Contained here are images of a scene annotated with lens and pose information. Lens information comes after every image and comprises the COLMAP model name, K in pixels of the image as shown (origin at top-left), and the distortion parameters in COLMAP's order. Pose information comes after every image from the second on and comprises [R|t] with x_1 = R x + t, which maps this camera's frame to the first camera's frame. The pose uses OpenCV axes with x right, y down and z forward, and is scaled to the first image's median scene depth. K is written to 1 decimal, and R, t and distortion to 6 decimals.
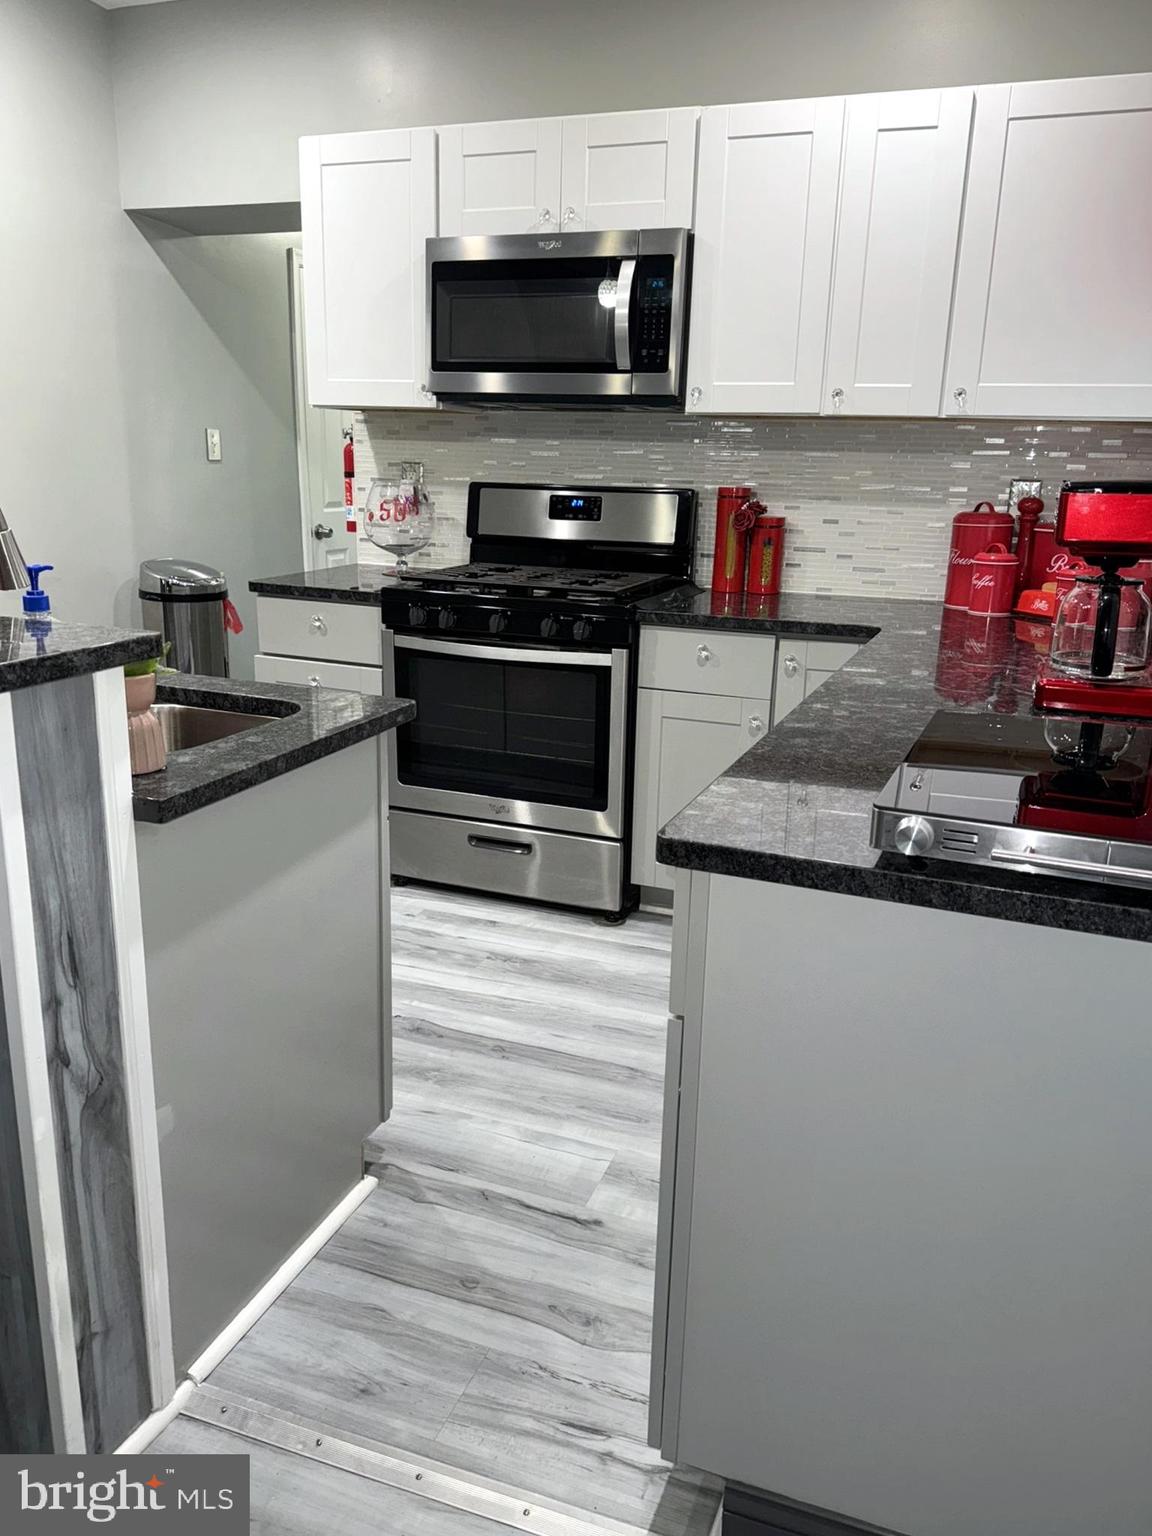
lens RADIAL K [[1124.1, 0, 576.0], [0, 1124.1, 768.0], [0, 0, 1]] dist [0.148627, -0.232251]
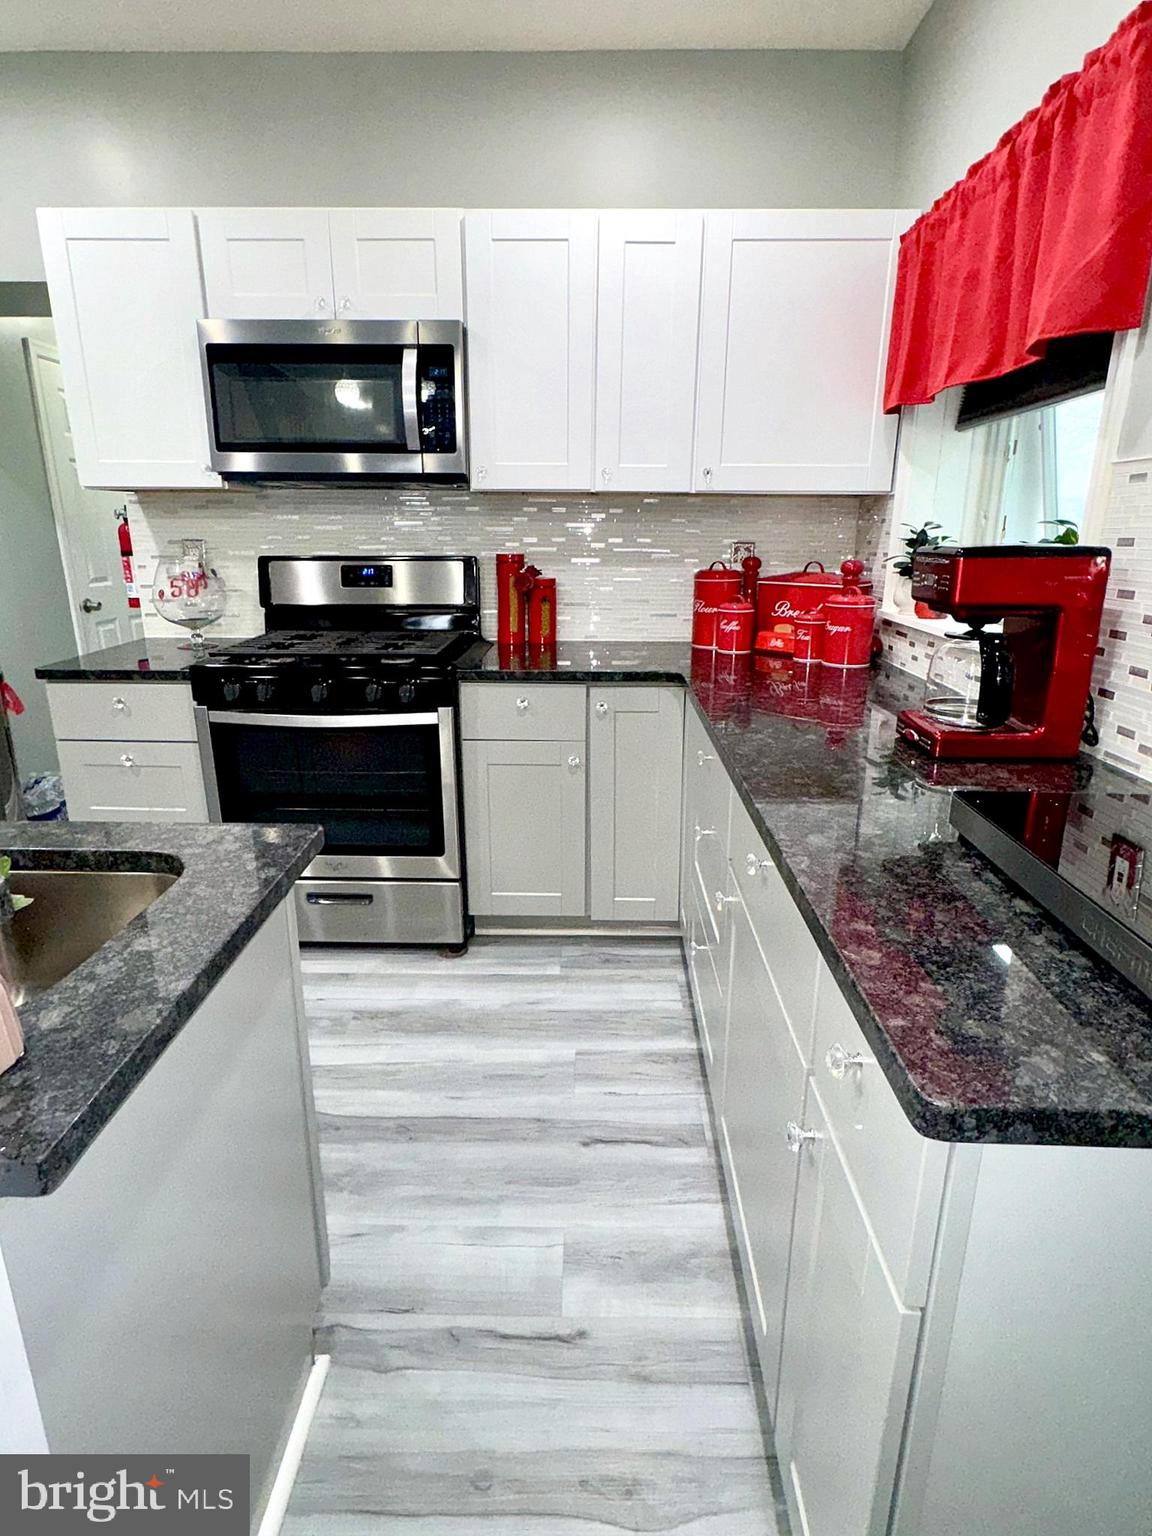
lens RADIAL K [[803.6, 0, 576.0], [0, 803.6, 768.0], [0, 0, 1]] dist [-0.001382, 0.001269]
pose [[0.940434, -0.116761, 0.319296, -0.088204], [0.109099, 0.993150, 0.041845, -0.062529], [-0.321995, -0.004518, 0.946731, 0.222316]]
